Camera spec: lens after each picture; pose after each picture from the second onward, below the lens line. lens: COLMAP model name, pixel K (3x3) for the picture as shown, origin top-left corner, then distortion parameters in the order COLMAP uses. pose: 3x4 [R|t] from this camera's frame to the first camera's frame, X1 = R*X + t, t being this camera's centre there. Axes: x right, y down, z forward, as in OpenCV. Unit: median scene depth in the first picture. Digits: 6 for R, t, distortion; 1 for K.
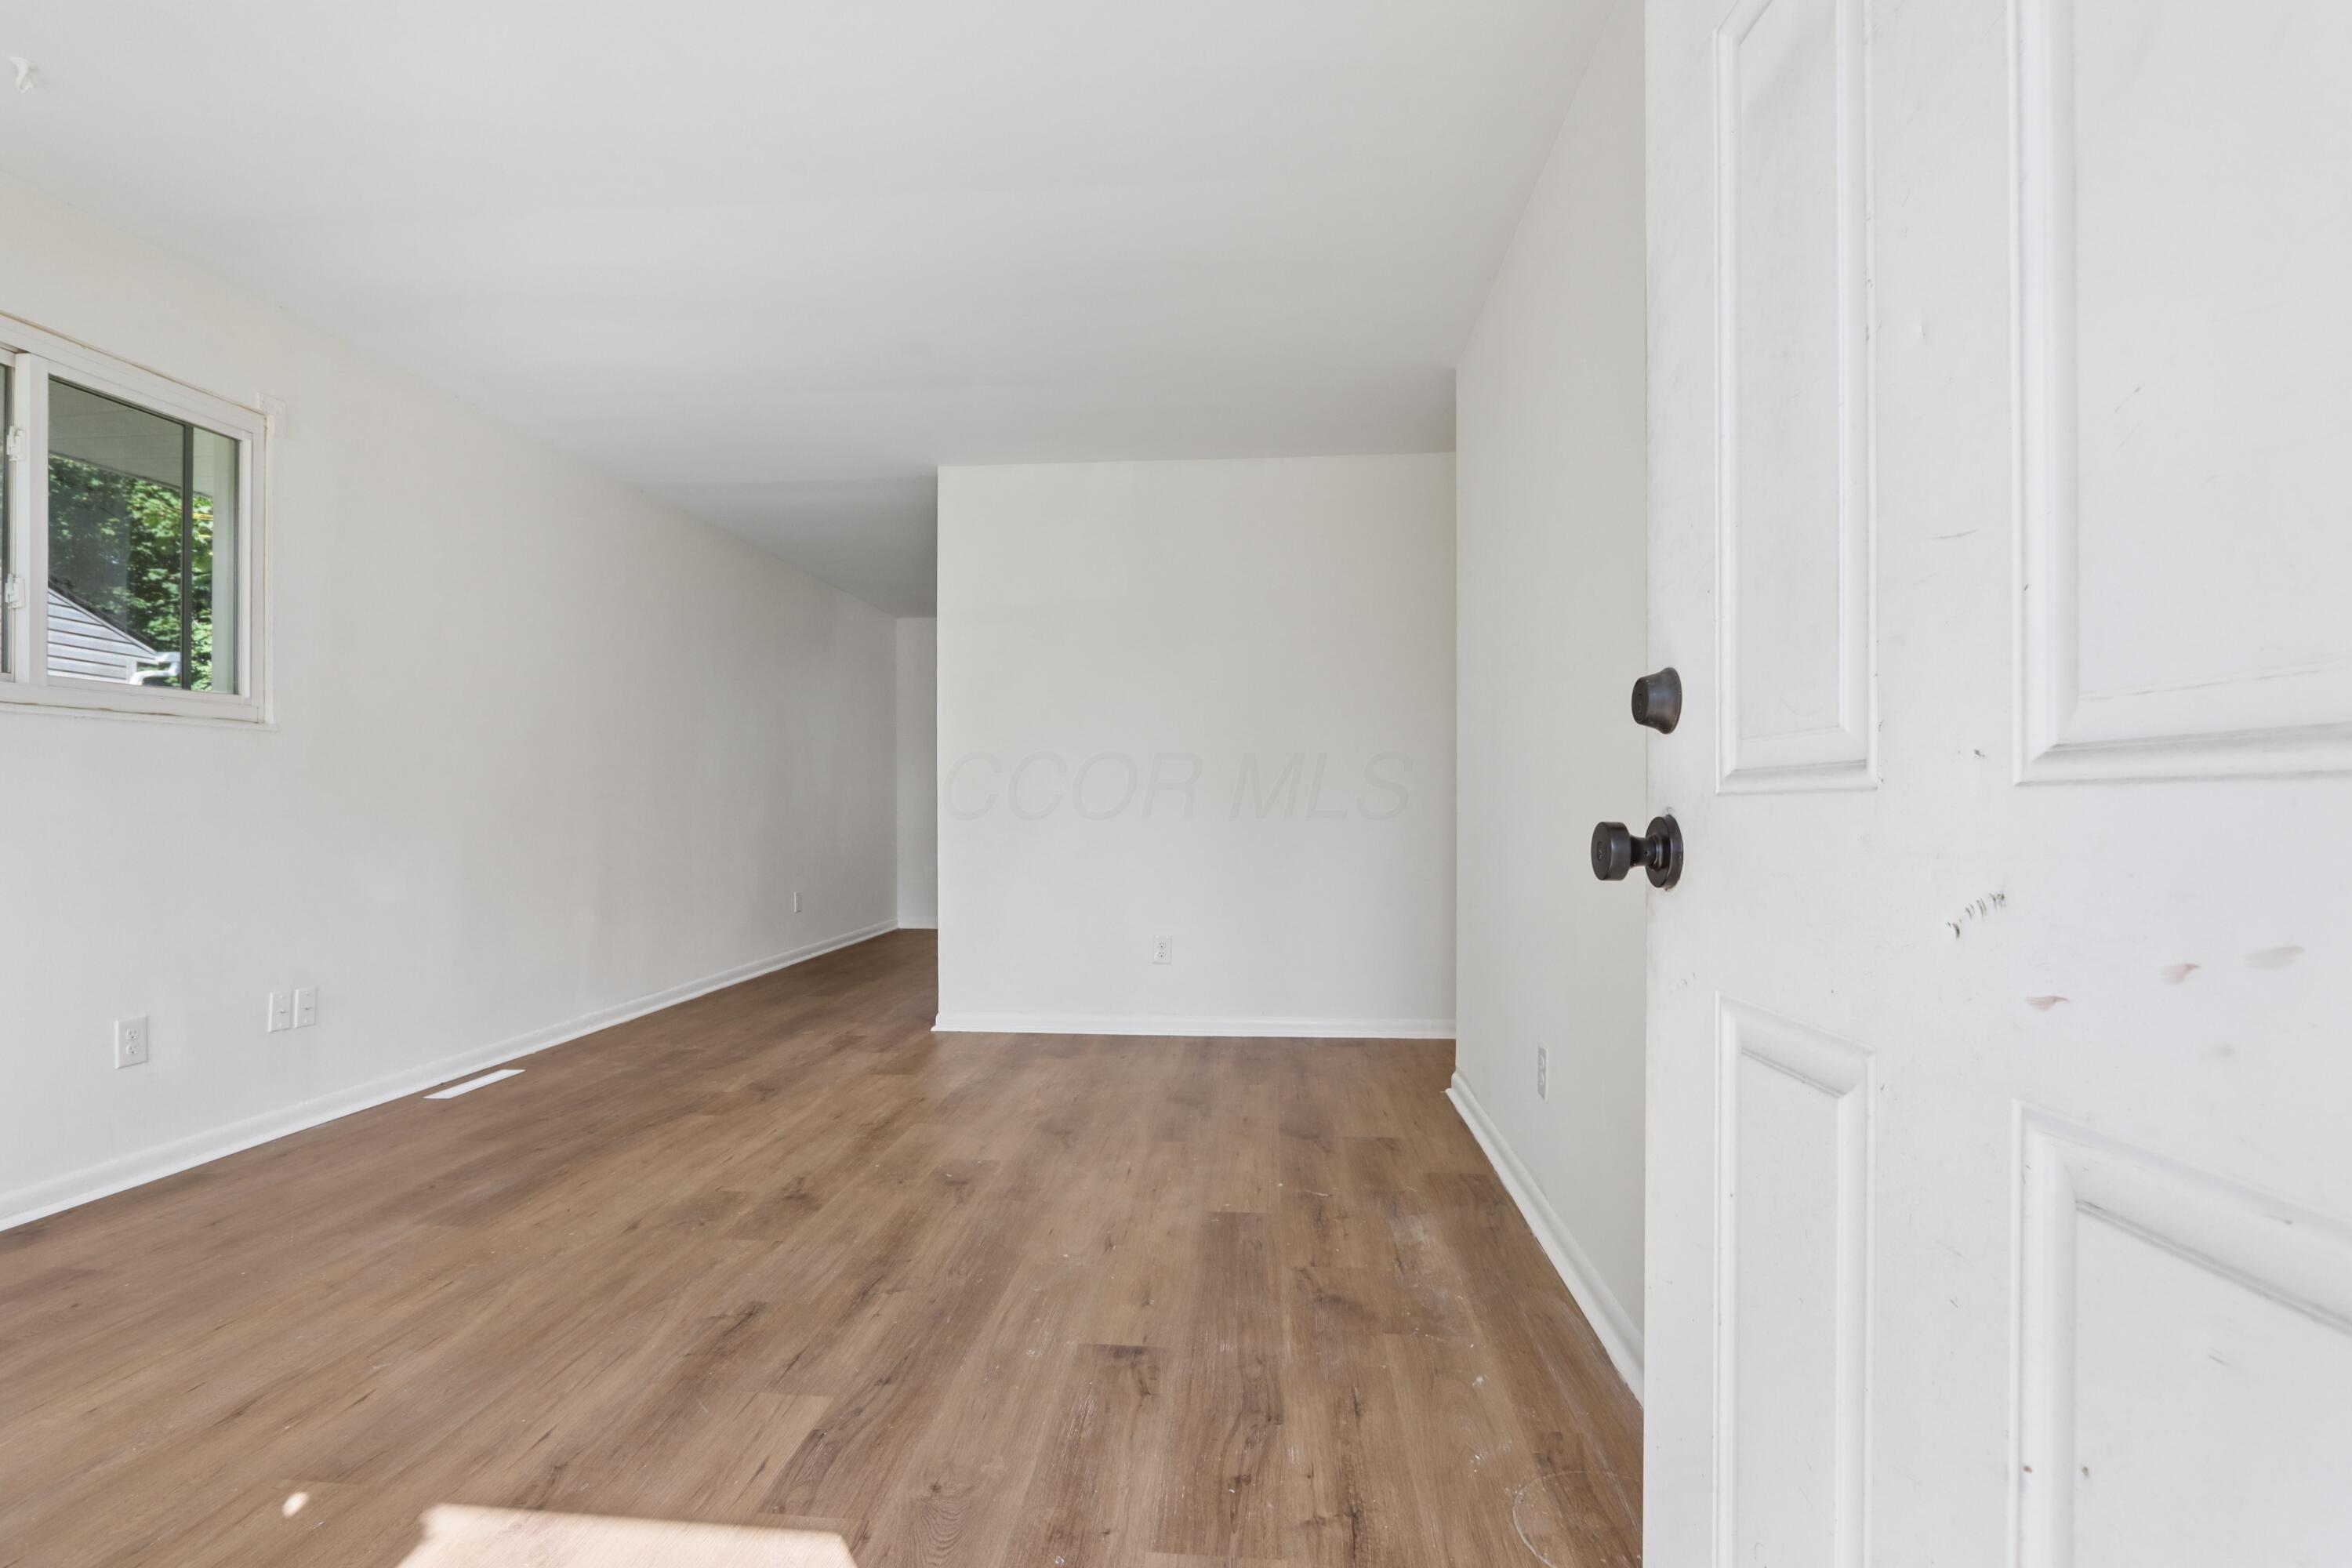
lens RADIAL K [[1105.3, 0, 1175.8], [0, 1105.3, 803.1], [0, 0, 1]] dist [-0.010872, 0.001662]
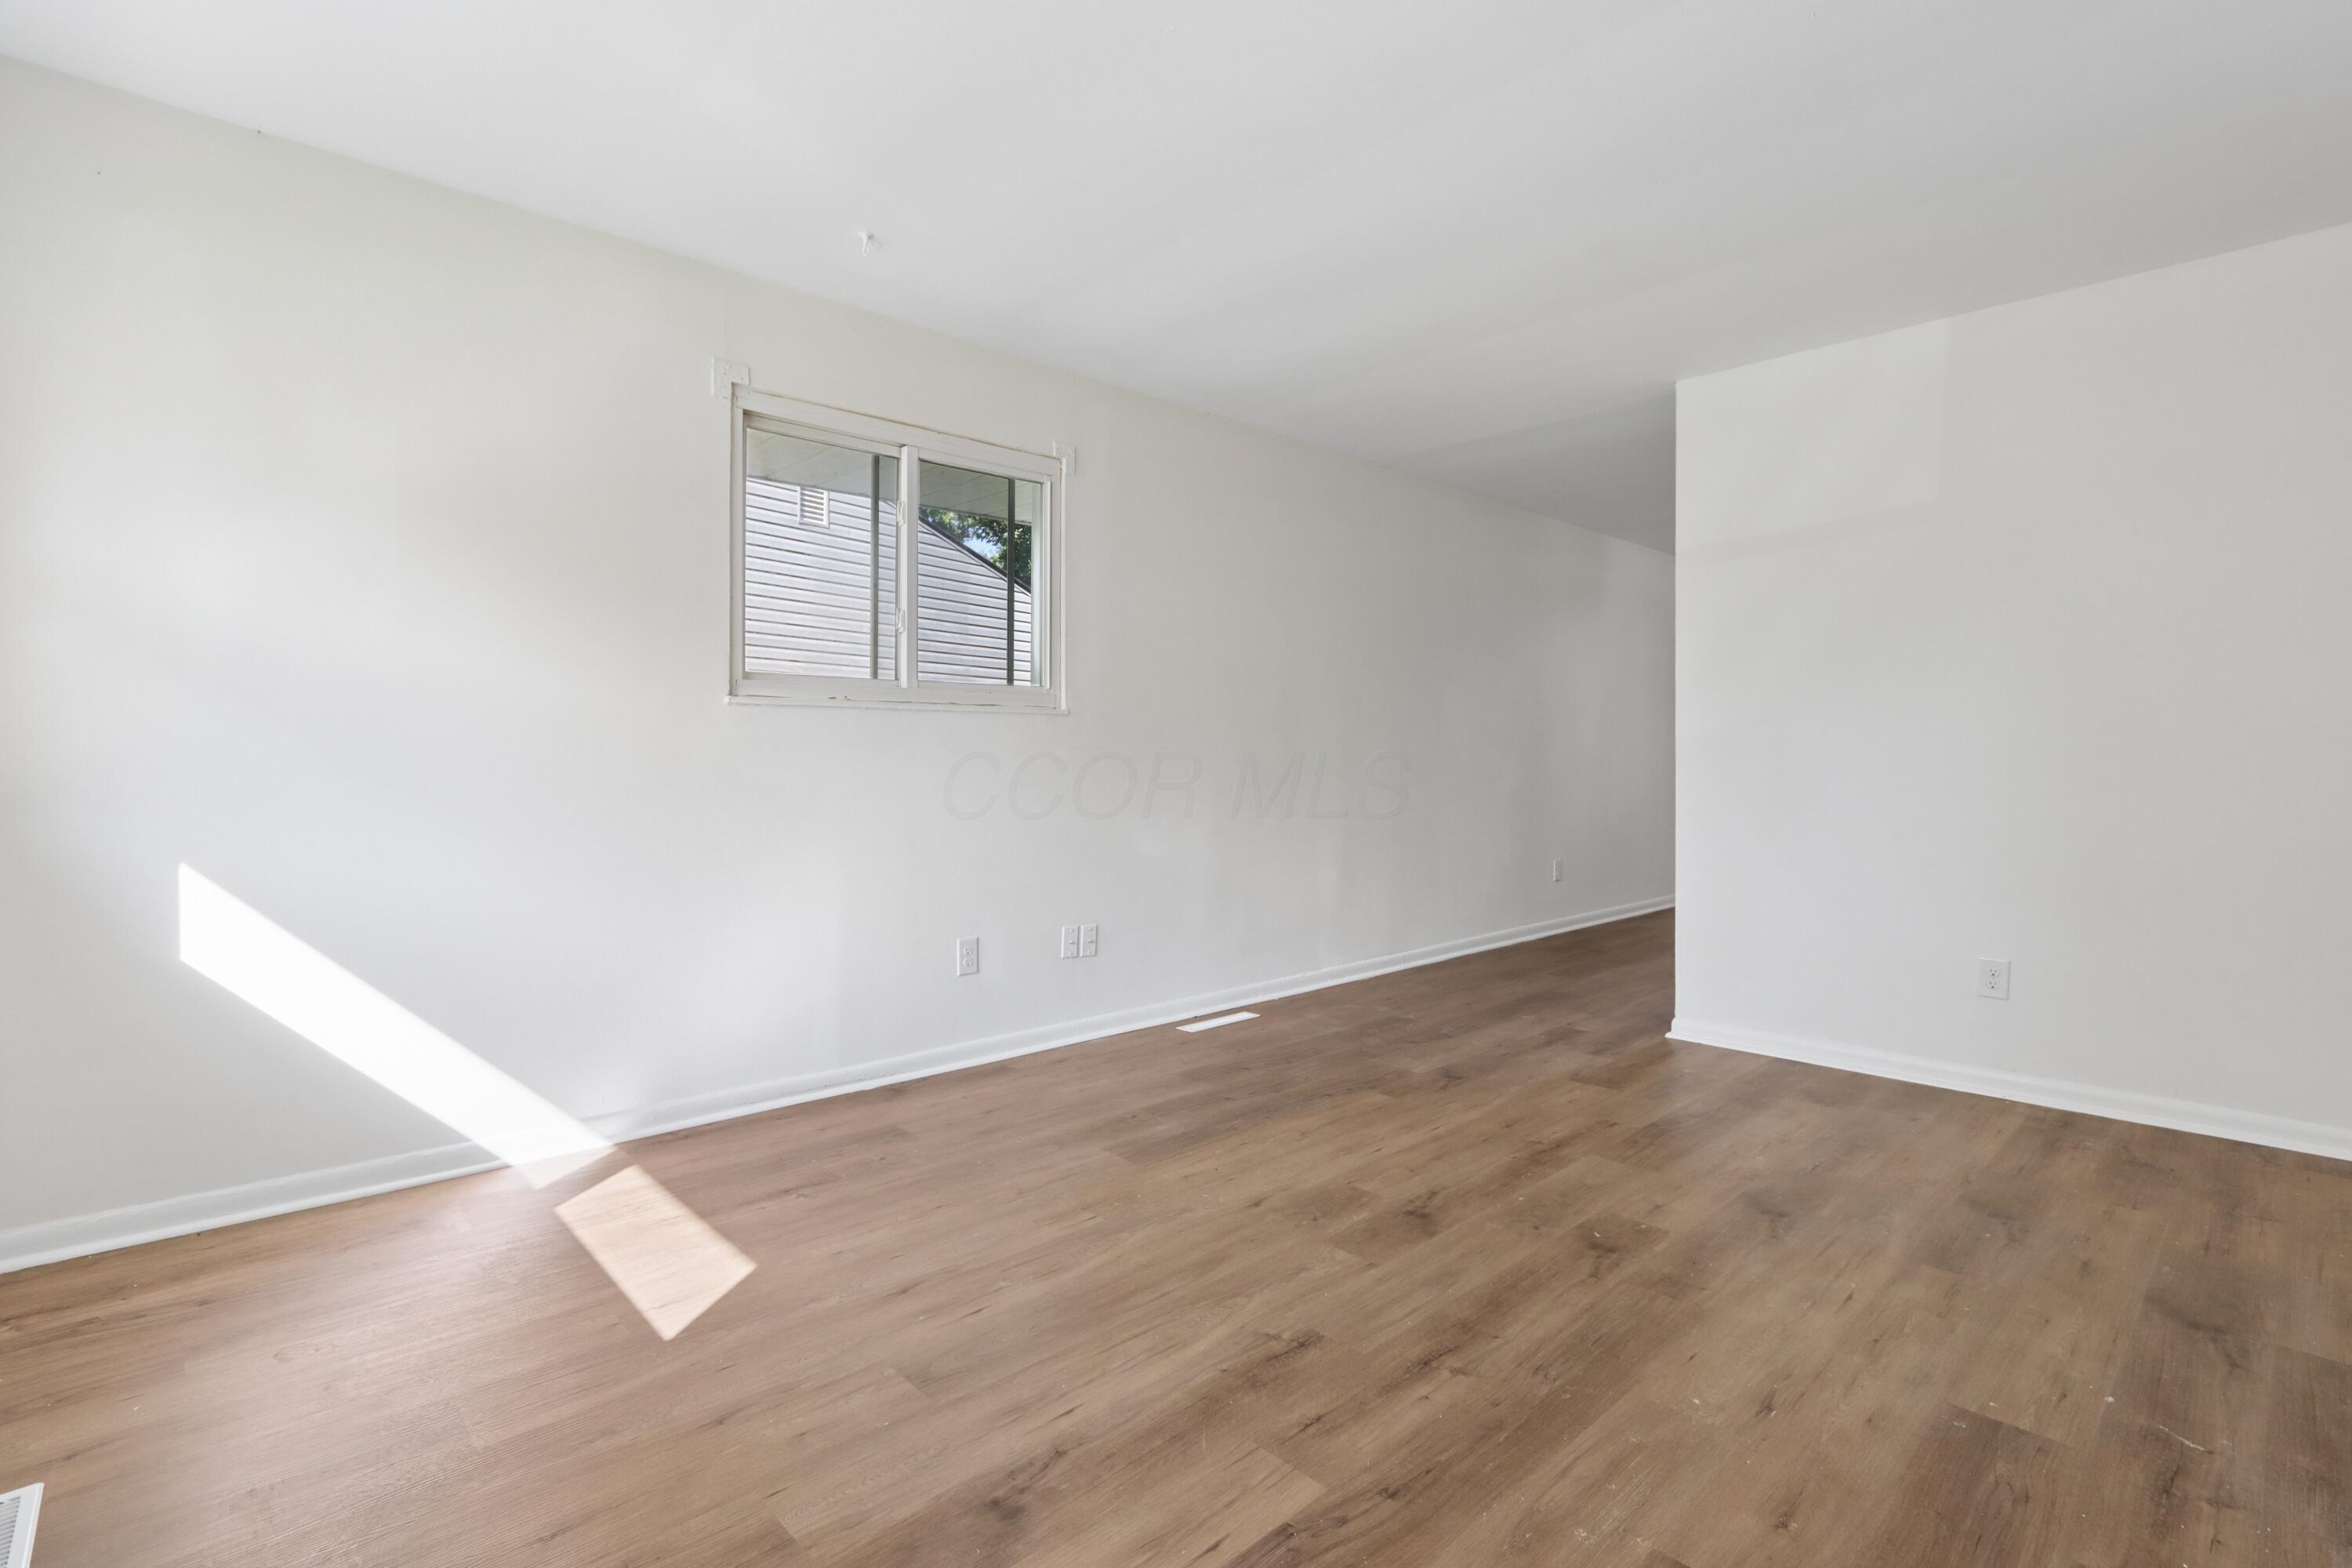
lens RADIAL K [[1105.3, 0, 1182.5], [0, 1105.3, 754.6], [0, 0, 1]] dist [-0.010872, 0.001662]
pose [[0.749643, 0.001905, -0.661840, 0.118776], [-0.002745, 0.999996, -0.000231, -0.024710], [0.661837, 0.001990, 0.749645, 0.188220]]
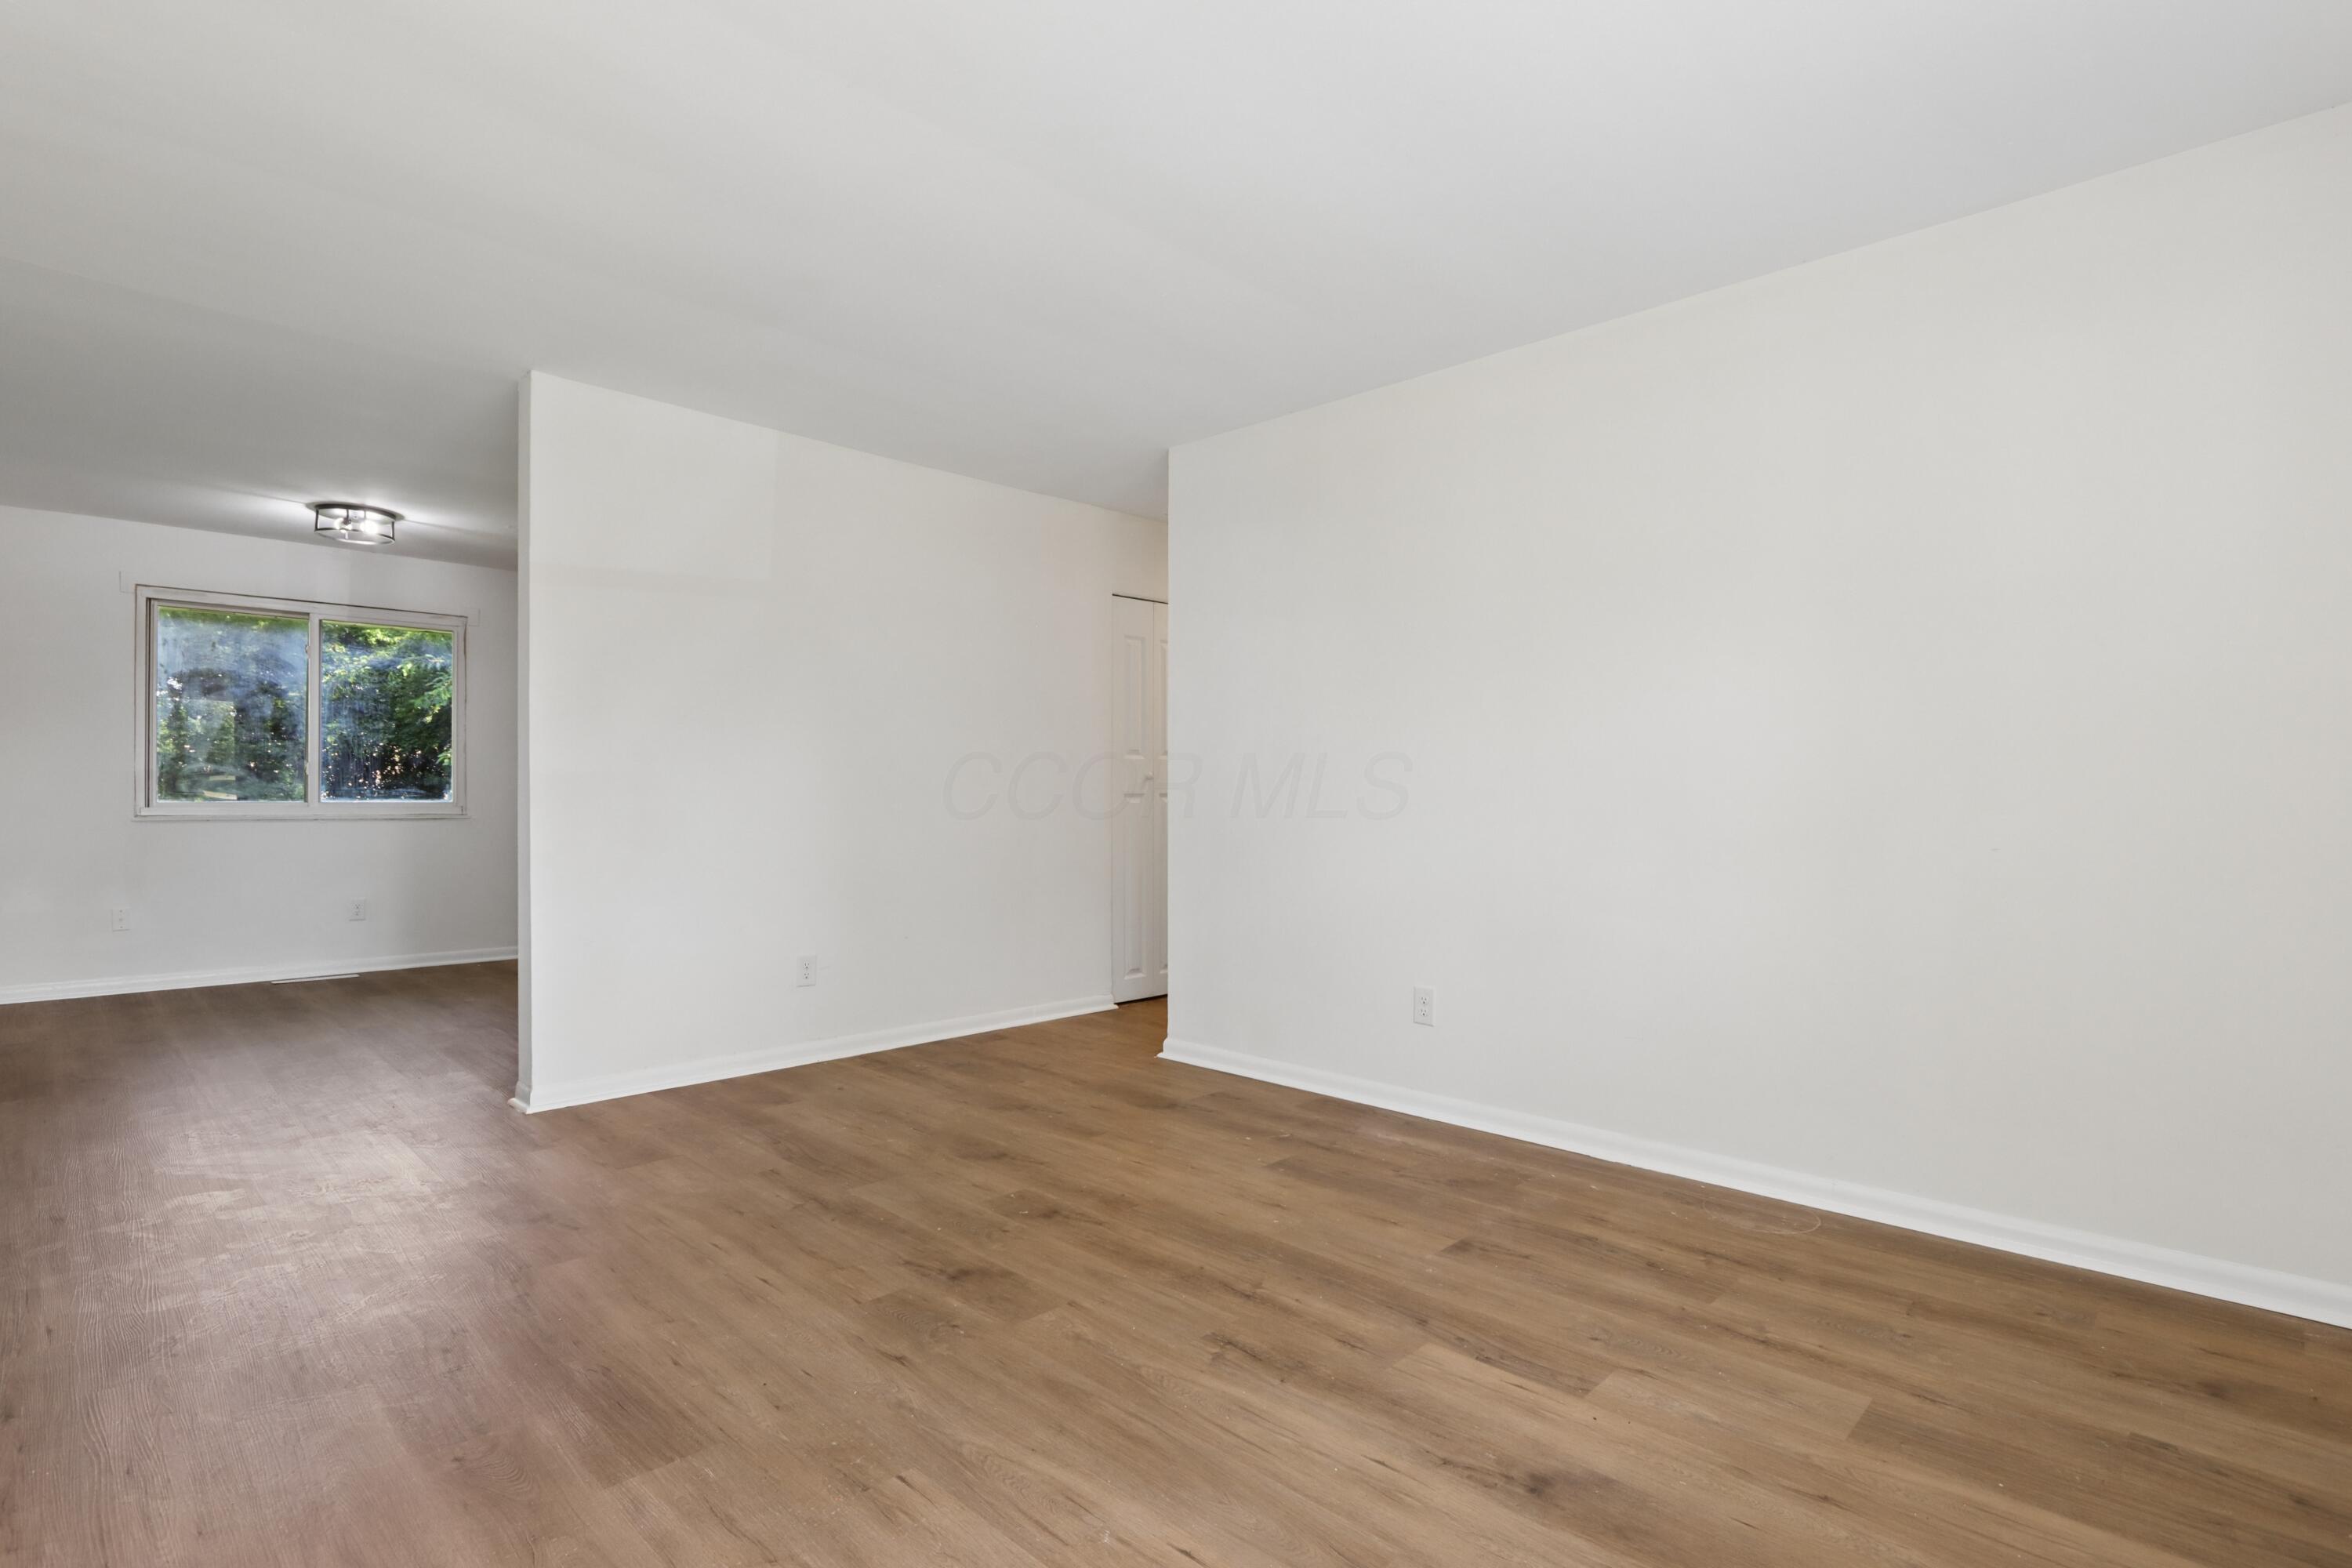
lens RADIAL K [[1105.3, 0, 1190.2], [0, 1105.3, 797.5], [0, 0, 1]] dist [-0.010872, 0.001662]
pose [[0.632360, 0.006254, 0.774649, -0.939151], [-0.007732, 0.999969, -0.001761, -0.023347], [-0.774636, -0.004876, 0.632389, 0.313580]]
